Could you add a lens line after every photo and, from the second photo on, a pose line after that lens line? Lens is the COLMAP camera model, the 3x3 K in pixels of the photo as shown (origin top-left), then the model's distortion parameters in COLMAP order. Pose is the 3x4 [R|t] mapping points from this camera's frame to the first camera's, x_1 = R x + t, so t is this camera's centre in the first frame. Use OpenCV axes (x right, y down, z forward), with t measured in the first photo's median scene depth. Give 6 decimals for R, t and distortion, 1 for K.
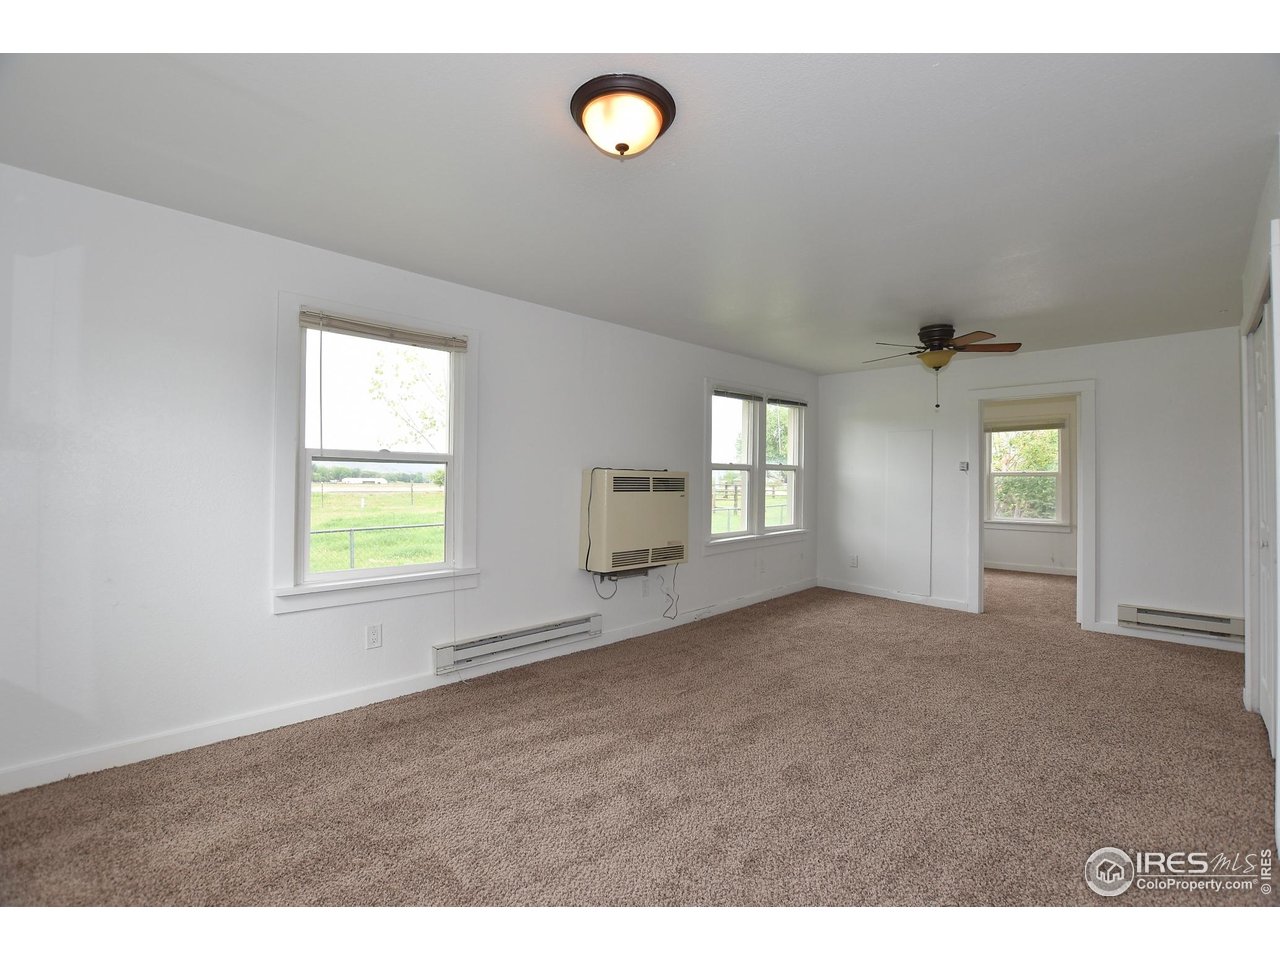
lens RADIAL K [[578.7, 0, 637.5], [0, 578.7, 478.4], [0, 0, 1]] dist [-0.031995, 0.005183]
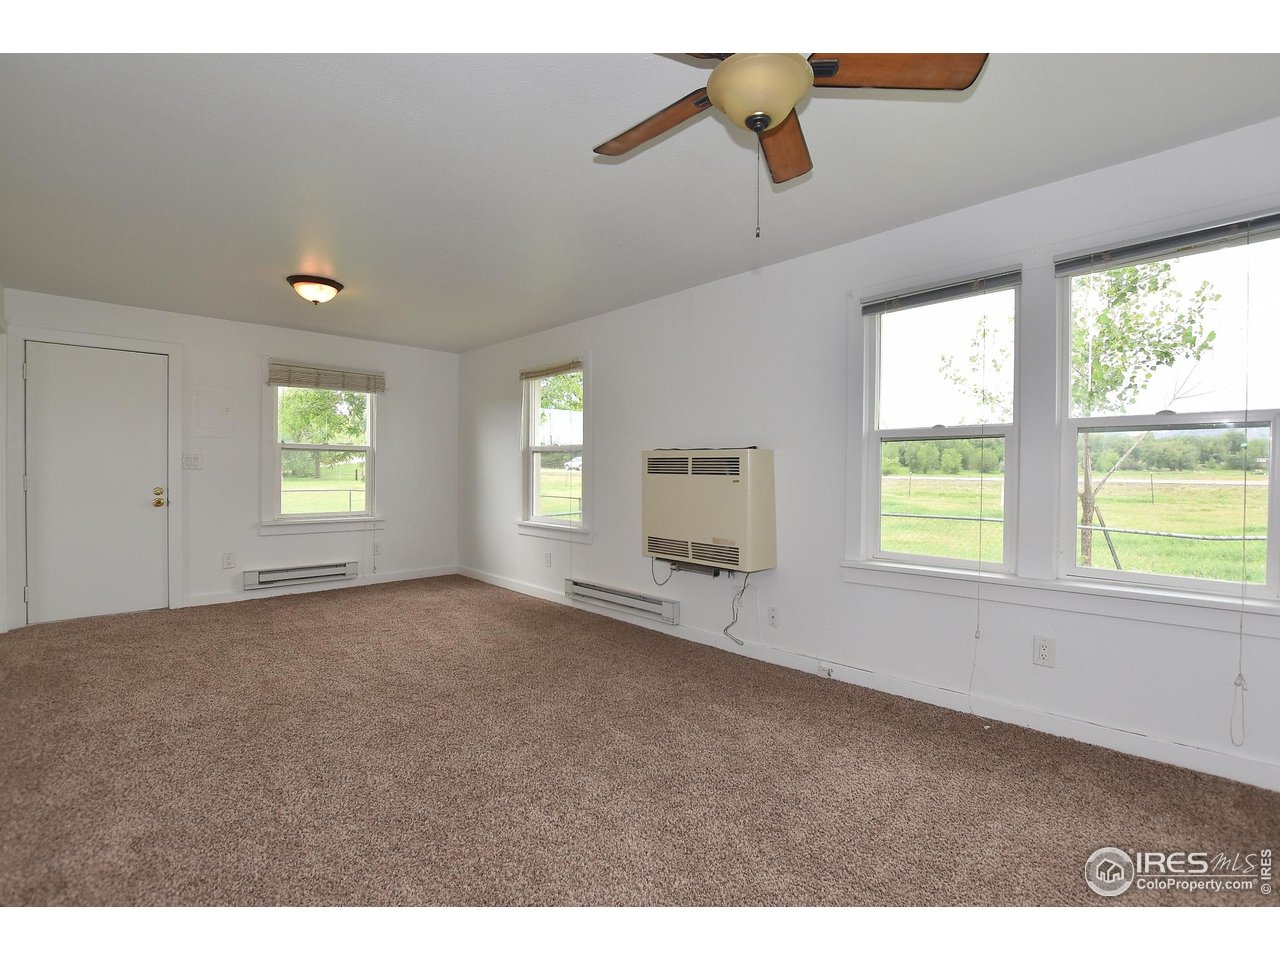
lens RADIAL K [[581.9, 0, 637.0], [0, 581.9, 477.6], [0, 0, 1]] dist [-0.025011, 0.000666]
pose [[-0.021855, 0.024060, -0.999472, 0.864237], [0.018742, 0.999545, 0.023652, 0.005900], [0.999585, -0.018216, -0.022296, 0.941770]]
